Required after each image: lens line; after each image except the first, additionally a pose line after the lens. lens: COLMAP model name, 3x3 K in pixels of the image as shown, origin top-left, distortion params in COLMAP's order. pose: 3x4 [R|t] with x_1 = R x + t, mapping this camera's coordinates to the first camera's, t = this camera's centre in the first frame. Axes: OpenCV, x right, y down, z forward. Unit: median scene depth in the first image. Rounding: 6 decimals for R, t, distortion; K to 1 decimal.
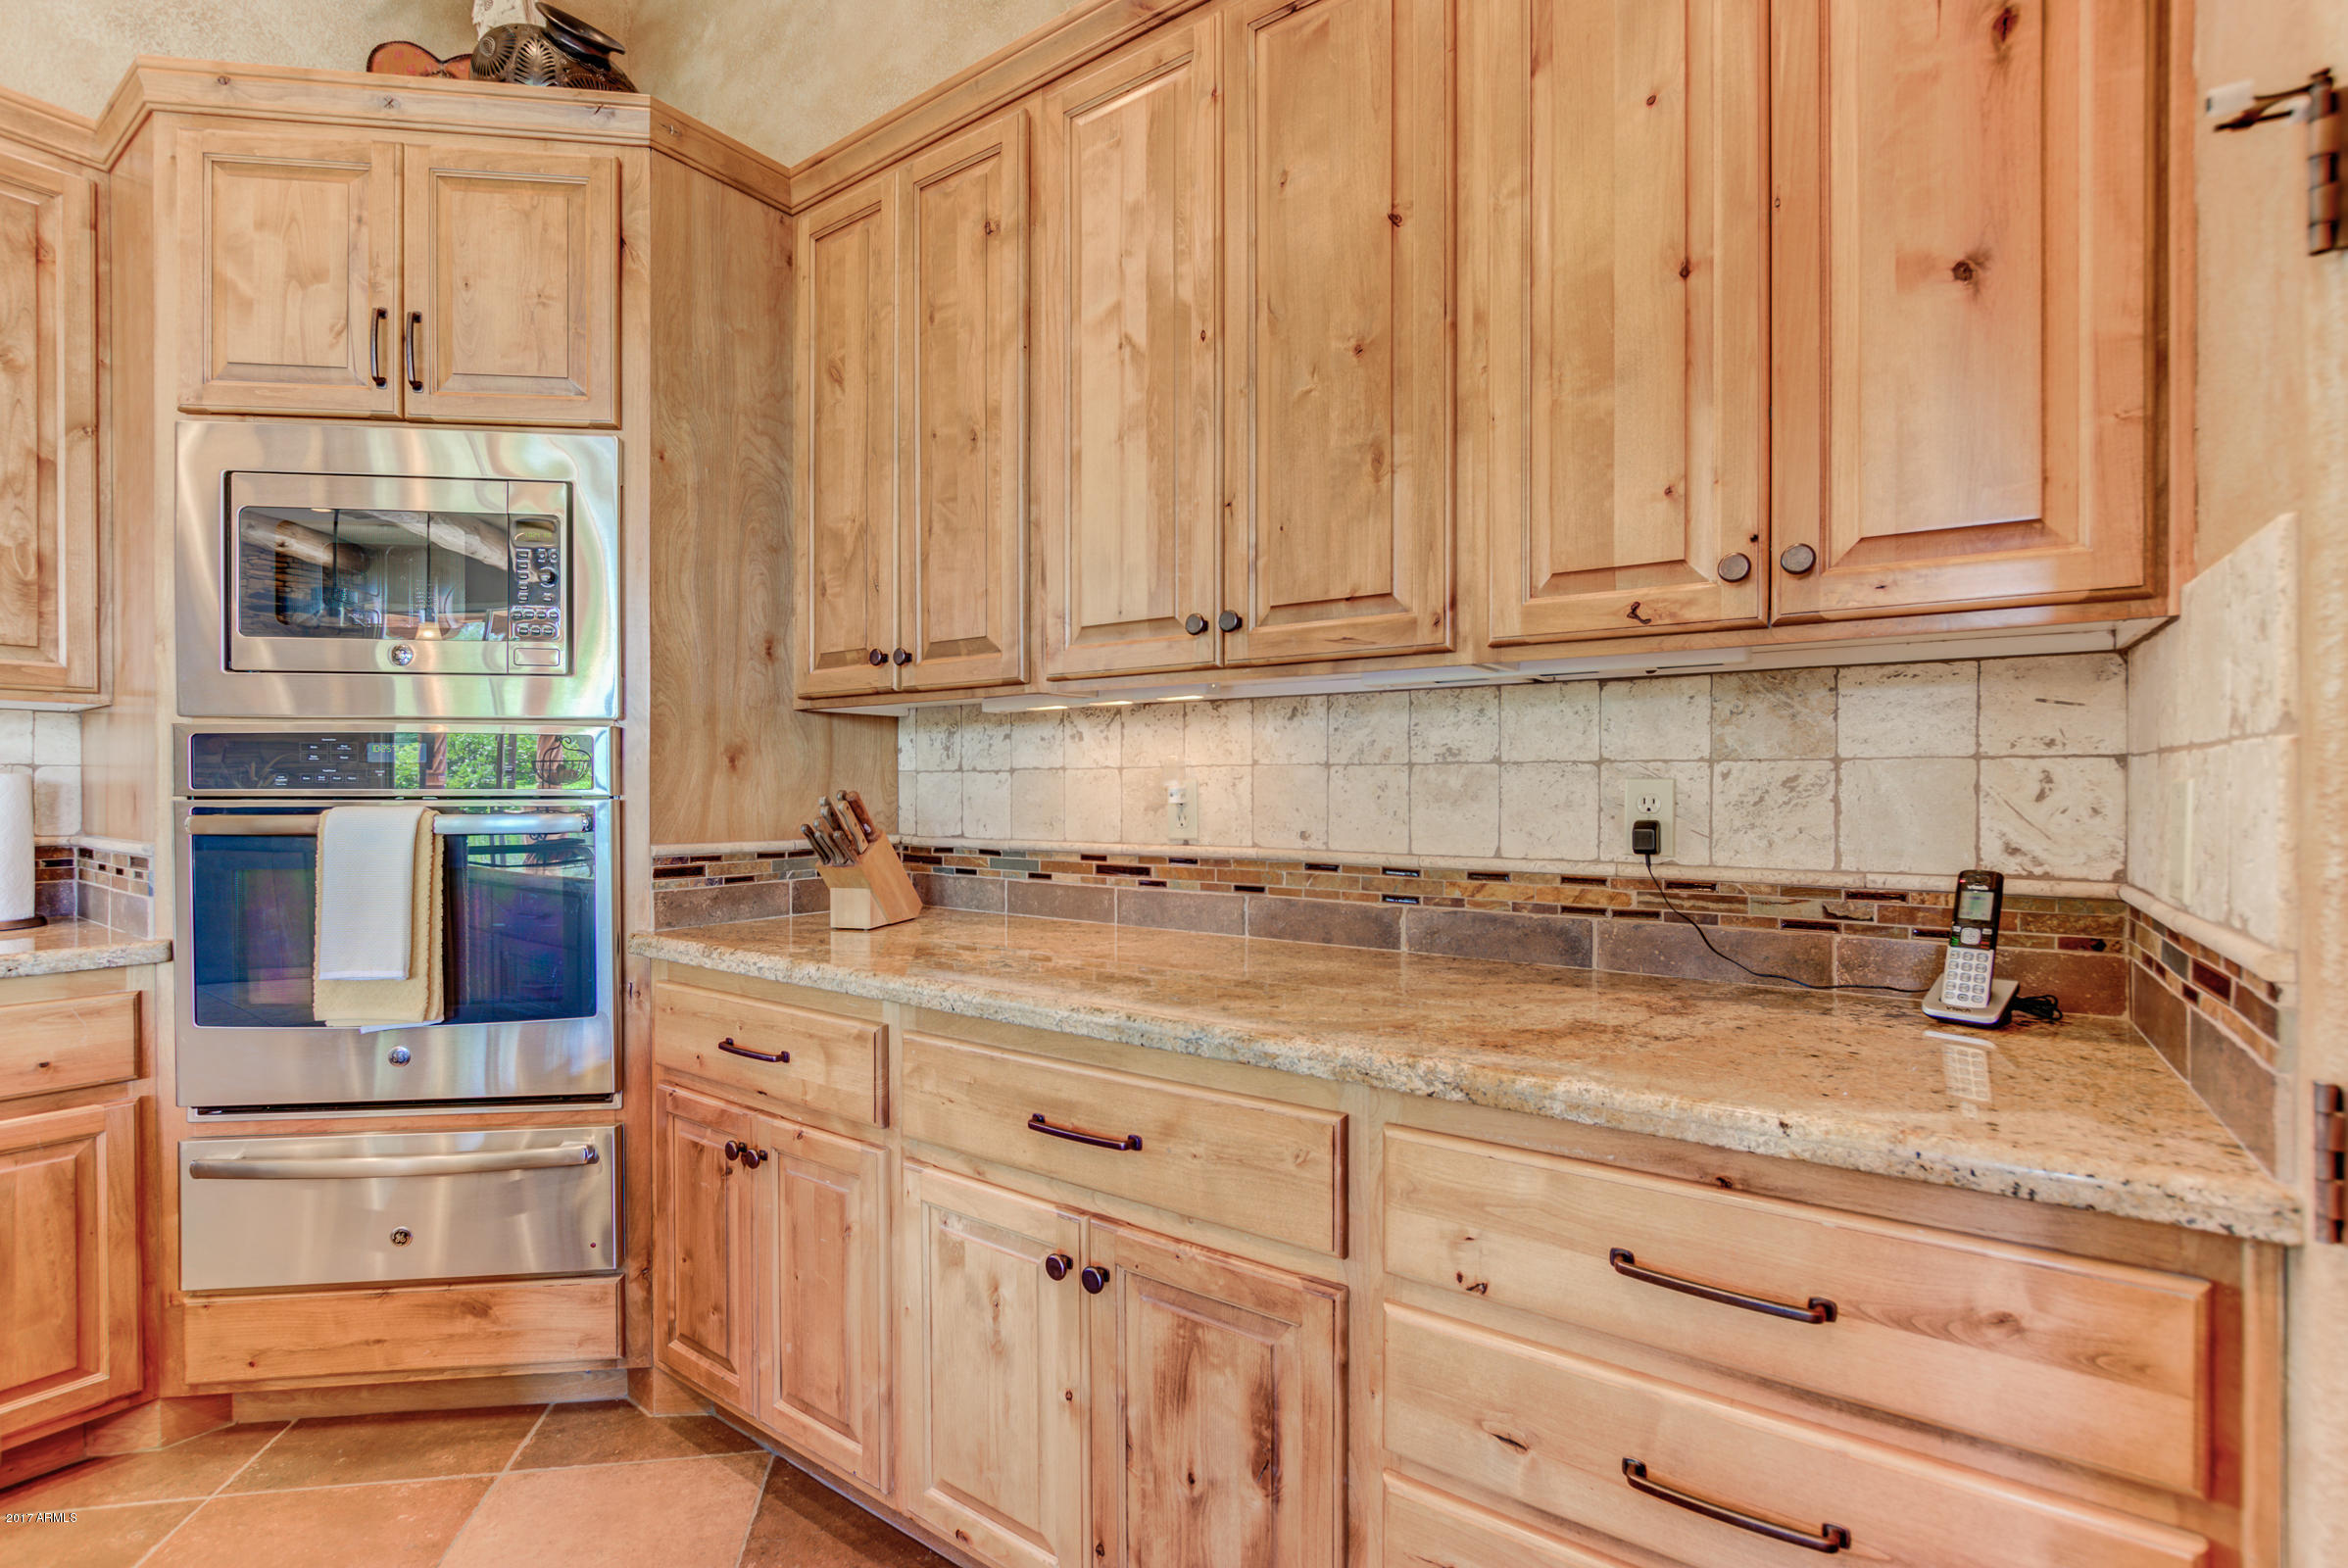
lens RADIAL K [[1053.7, 0, 1111.8], [0, 1053.7, 801.9], [0, 0, 1]] dist [-0.000112, 0.000506]
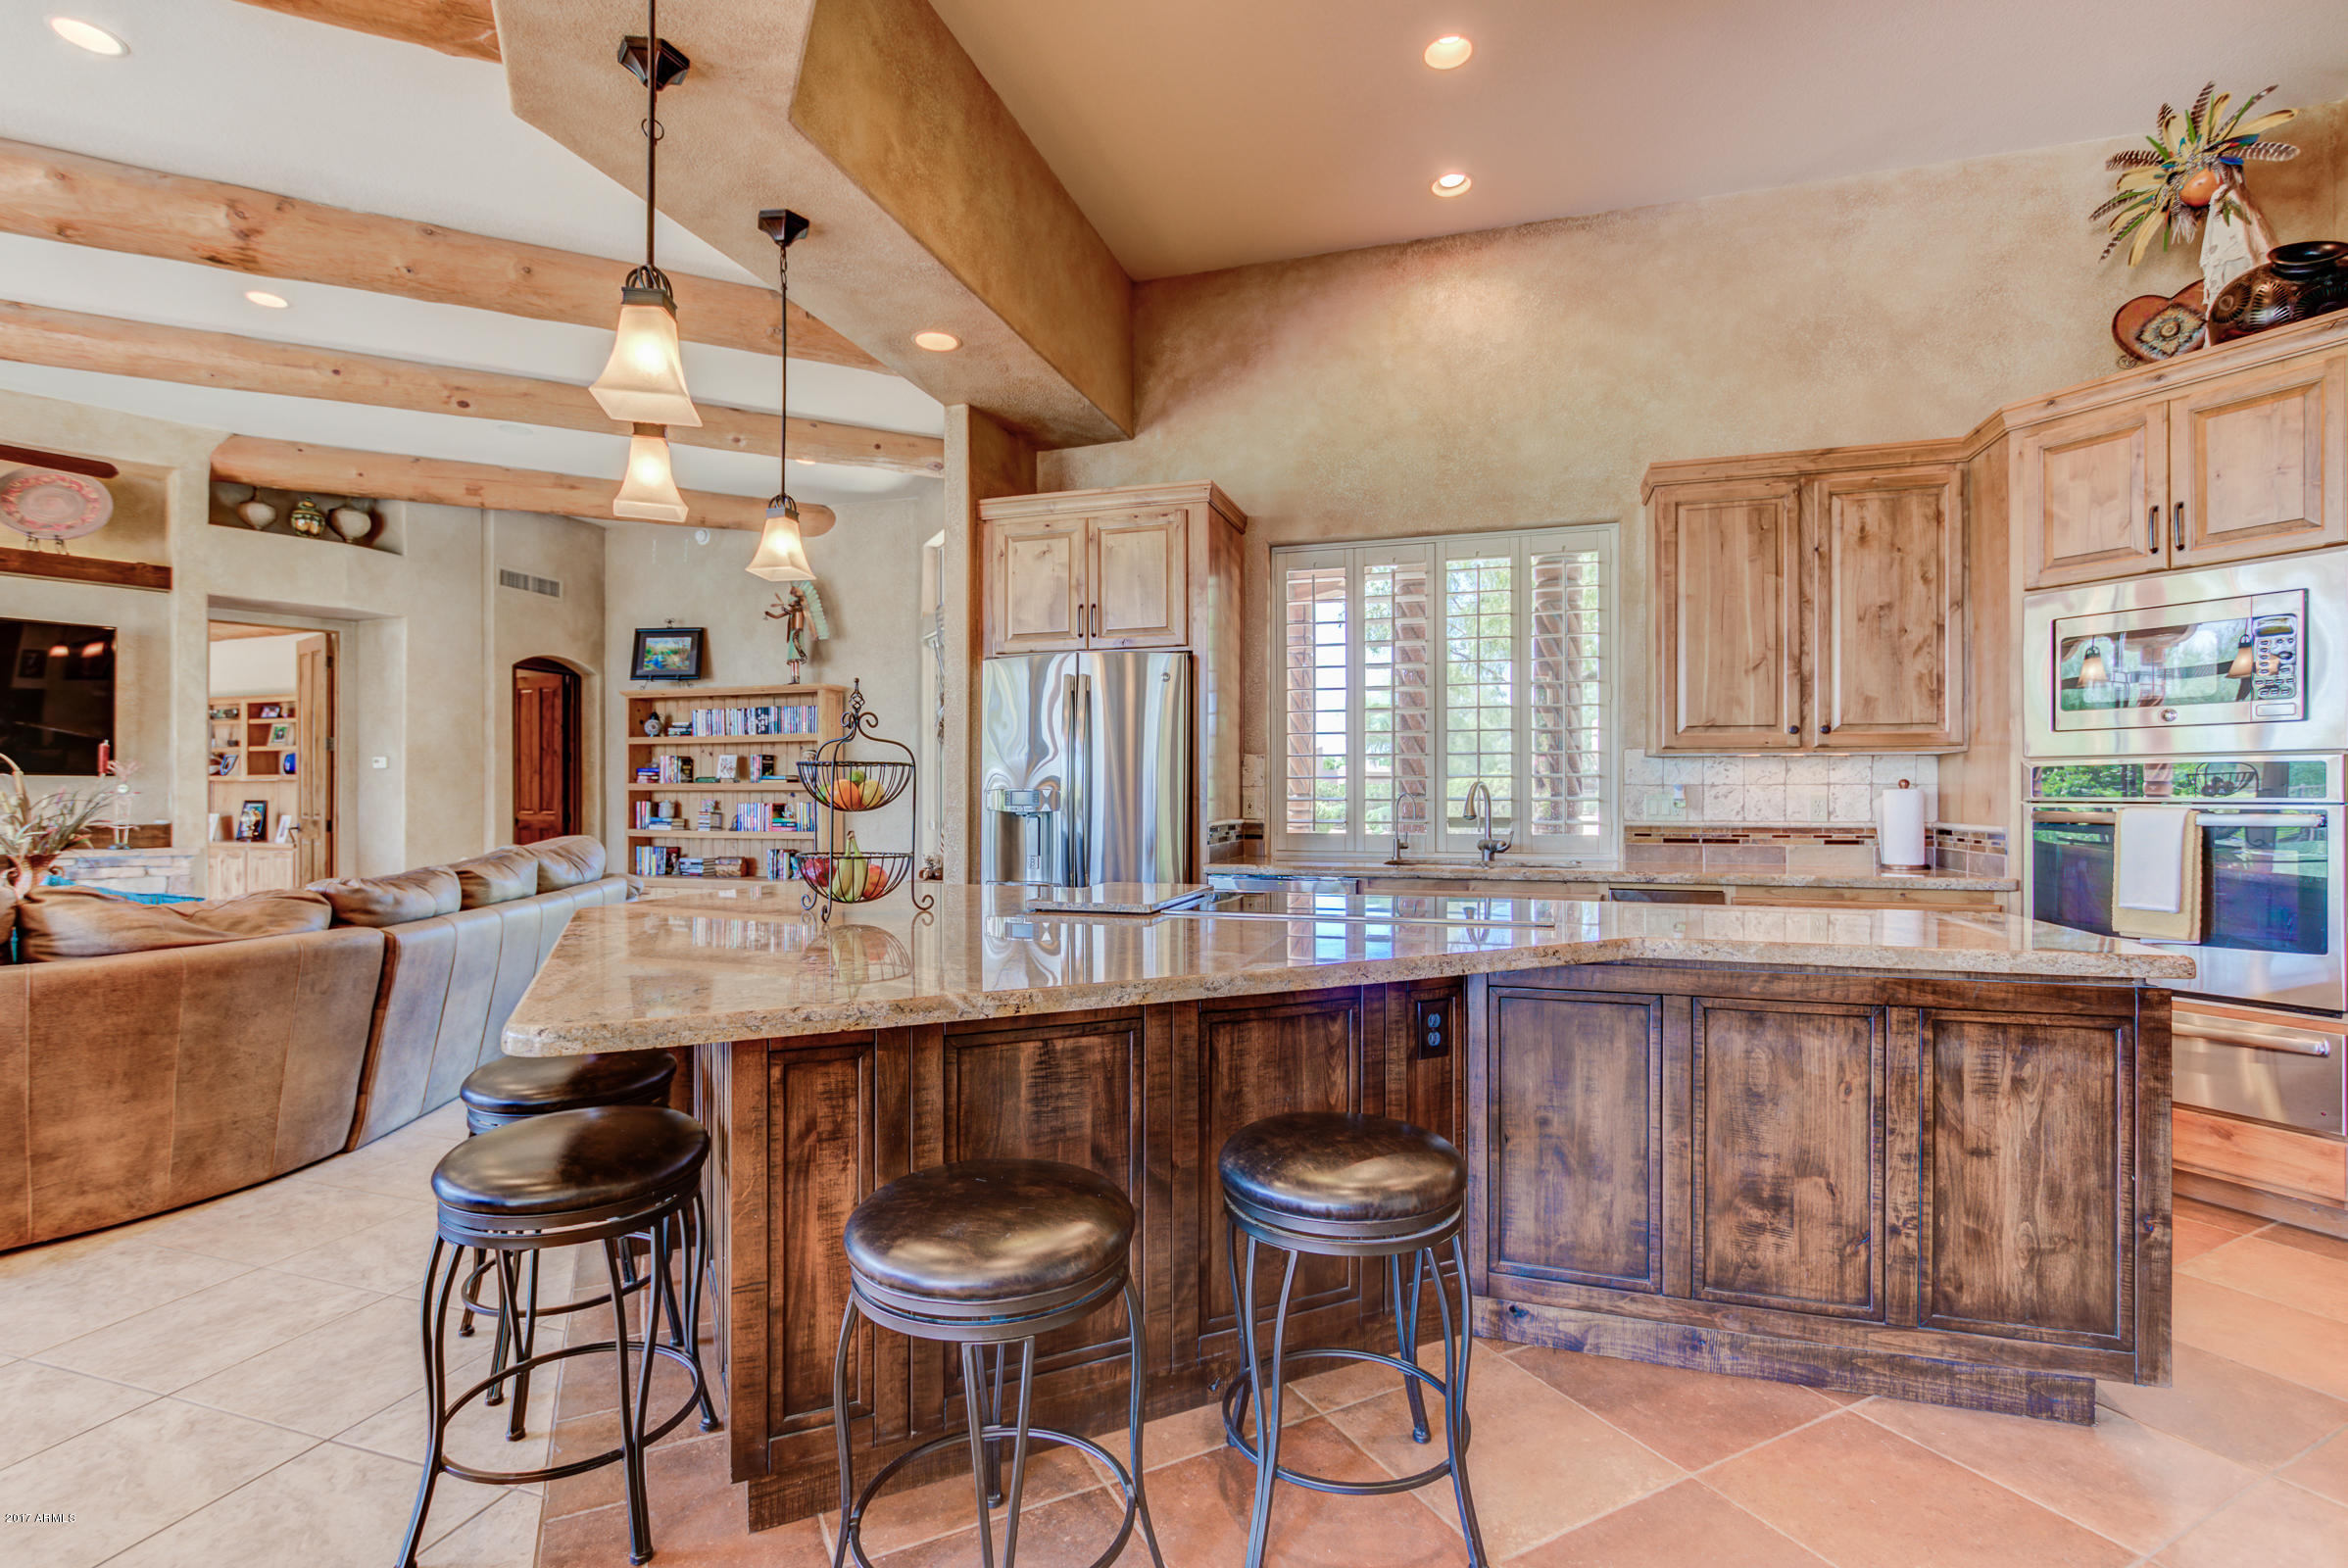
lens RADIAL K [[1072.4, 0, 1162.6], [0, 1072.4, 793.1], [0, 0, 1]] dist [-0.010228, -0.000080]
pose [[0.337697, -0.003165, -0.941250, 0.331001], [-0.011392, 0.999907, -0.007450, 0.010793], [0.941186, 0.013239, 0.337629, -0.975045]]
